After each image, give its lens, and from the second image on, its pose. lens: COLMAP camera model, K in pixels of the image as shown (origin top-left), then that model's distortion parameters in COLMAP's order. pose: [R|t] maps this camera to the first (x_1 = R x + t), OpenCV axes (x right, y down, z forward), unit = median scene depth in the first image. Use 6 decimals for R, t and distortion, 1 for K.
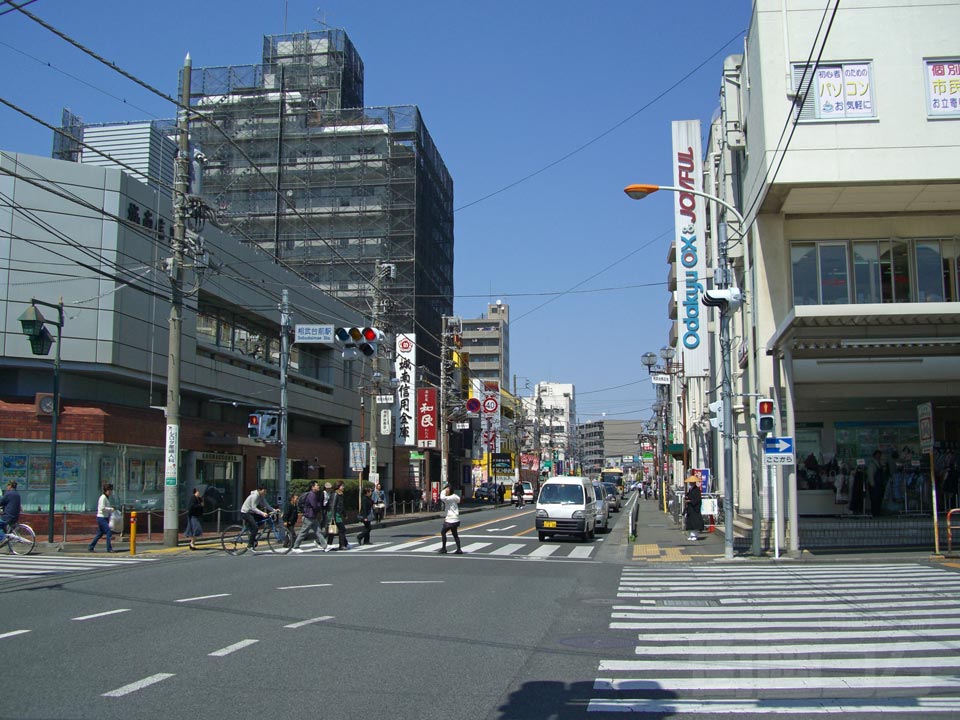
lens RADIAL K [[1046.9, 0, 480.0], [0, 1046.9, 360.0], [0, 0, 1]] dist [-0.094053, -0.002841]
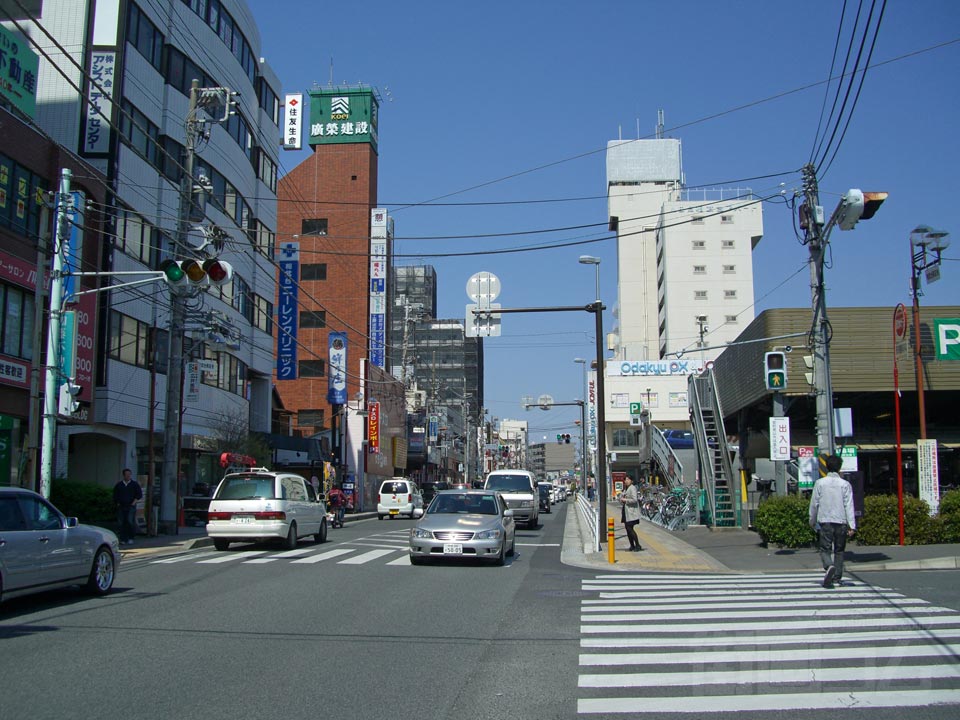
lens RADIAL K [[1046.9, 0, 480.0], [0, 1046.9, 360.0], [0, 0, 1]] dist [-0.094053, -0.002841]
pose [[0.997880, 0.010338, 0.064253, -0.167546], [-0.009759, 0.999909, -0.009308, -0.115091], [-0.064343, 0.008662, 0.997890, -1.043792]]
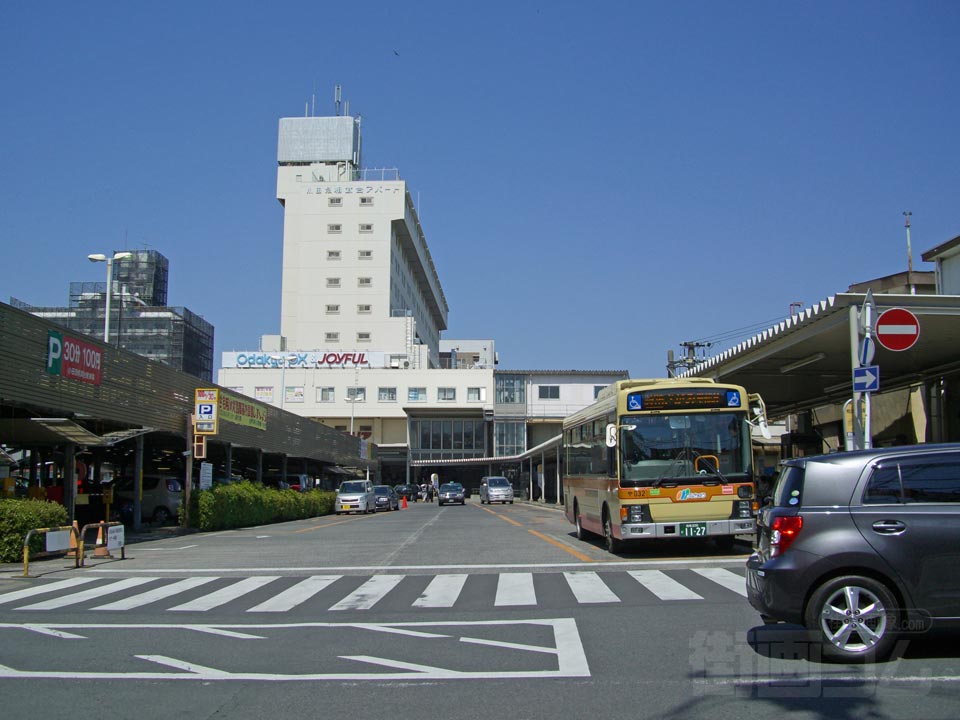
lens RADIAL K [[1046.9, 0, 480.0], [0, 1046.9, 360.0], [0, 0, 1]] dist [-0.094053, -0.002841]
pose [[0.993198, 0.019270, 0.114829, 0.249922], [-0.019200, 0.999814, -0.001719, -0.122385], [-0.114841, -0.000497, 0.993384, -0.985704]]
